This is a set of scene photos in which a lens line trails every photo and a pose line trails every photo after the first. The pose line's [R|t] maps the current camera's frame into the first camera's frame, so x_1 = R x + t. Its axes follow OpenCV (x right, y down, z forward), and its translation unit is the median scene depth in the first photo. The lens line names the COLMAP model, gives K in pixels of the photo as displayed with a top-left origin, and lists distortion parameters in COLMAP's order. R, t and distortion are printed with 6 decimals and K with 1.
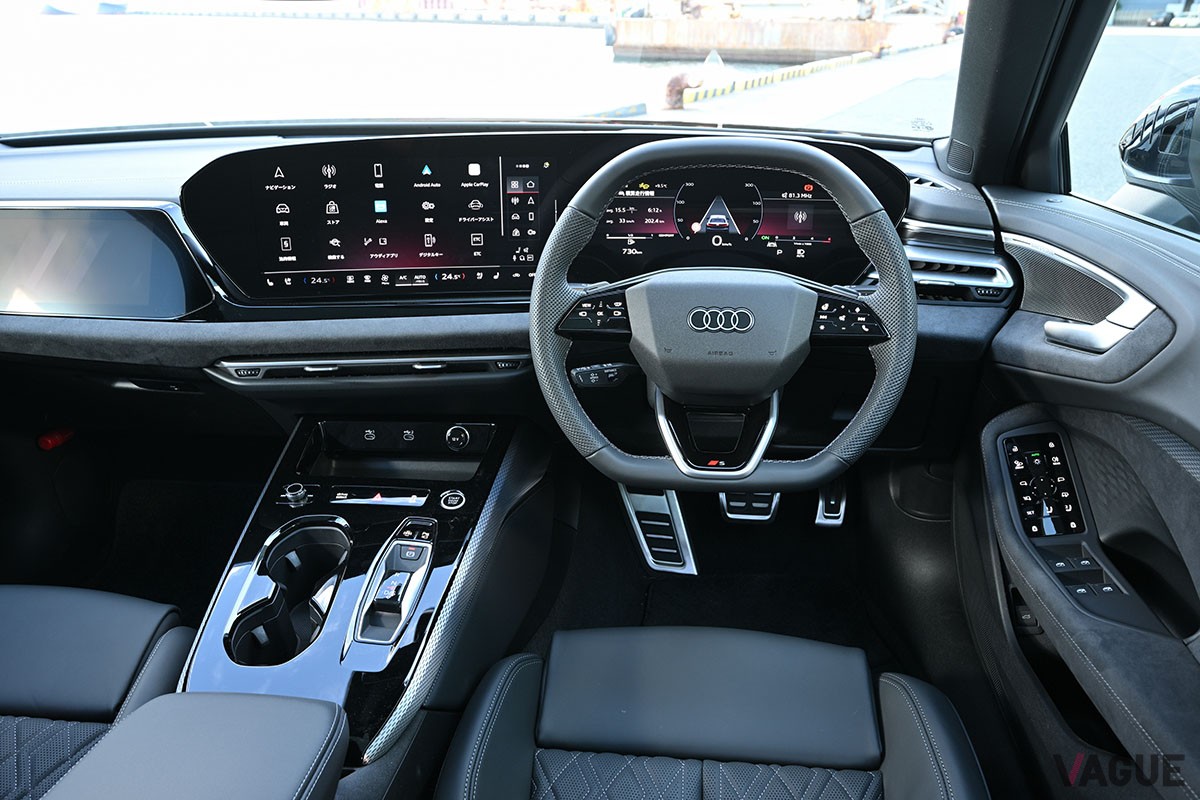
lens RADIAL K [[968.7, 0, 599.2], [0, 968.7, 402.6], [0, 0, 1]] dist [-0.009287, 0.014045]
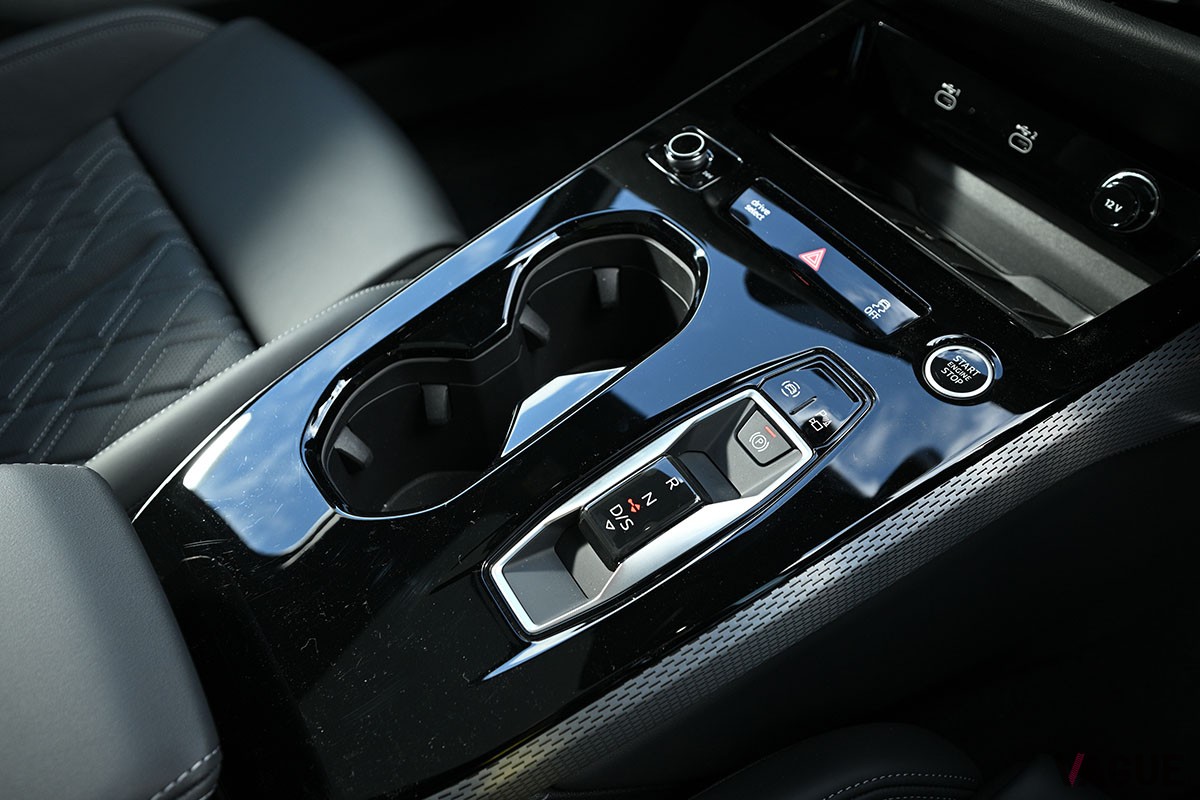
lens RADIAL K [[968.7, 0, 600.3], [0, 968.7, 403.9], [0, 0, 1]] dist [-0.009287, 0.014045]
pose [[0.635769, 0.591165, -0.496308, -0.045941], [-0.323773, 0.787931, 0.523771, -0.038405], [0.700692, -0.172307, 0.692345, 0.636648]]
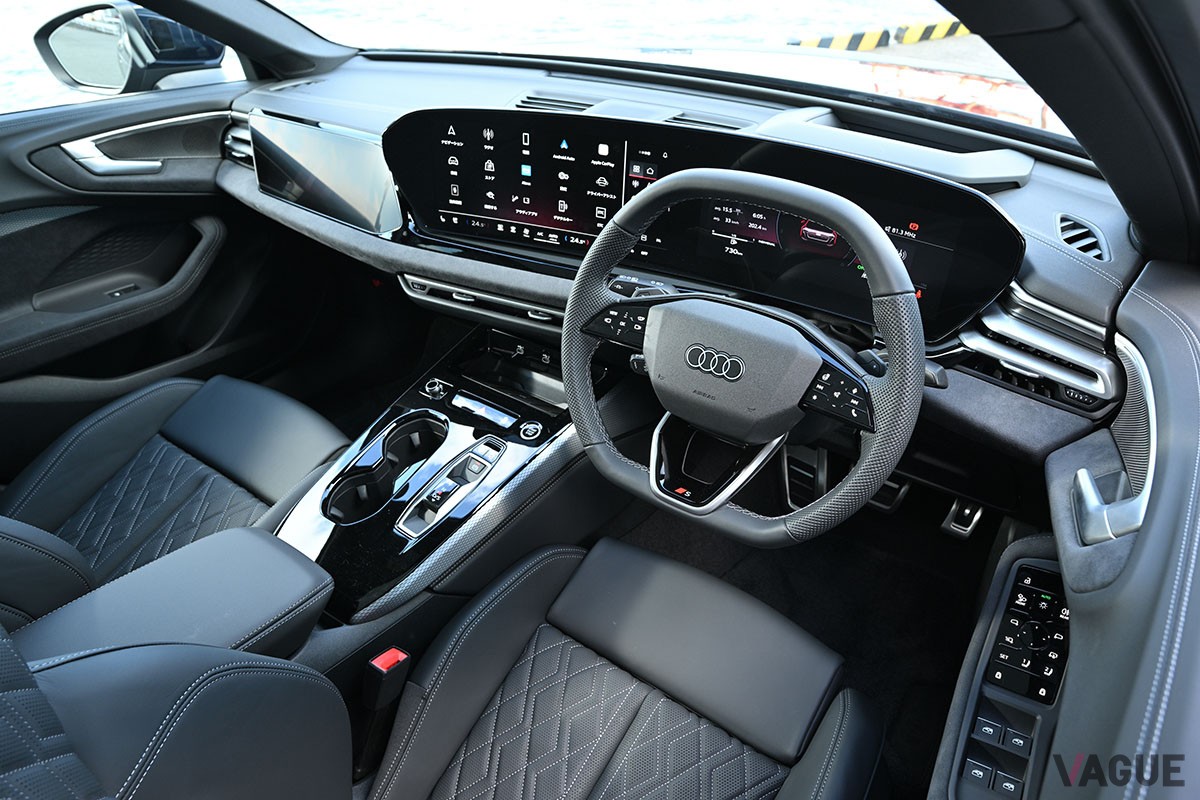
lens RADIAL K [[787.6, 0, 598.0], [0, 787.6, 396.4], [0, 0, 1]] dist [0.001856, -0.004851]
pose [[0.859143, 0.284217, -0.425551, 0.320194], [-0.192973, 0.950130, 0.244980, -0.193217], [0.473956, -0.128354, 0.871143, 0.192630]]
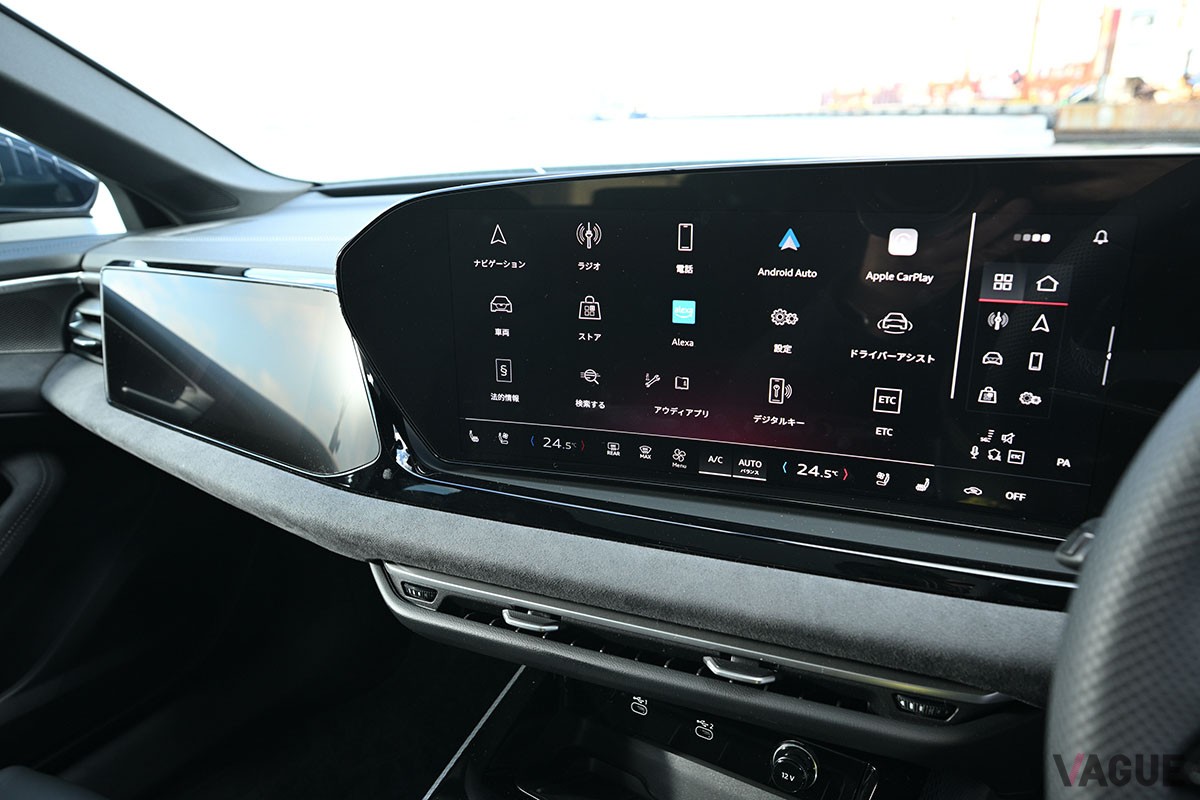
lens RADIAL K [[787.6, 0, 600.3], [0, 787.6, 398.6], [0, 0, 1]] dist [0.001856, -0.004851]
pose [[0.885277, 0.122607, -0.448611, -0.083302], [-0.137685, 0.990476, -0.001005, -0.154564], [0.444215, 0.062656, 0.893727, 0.638141]]
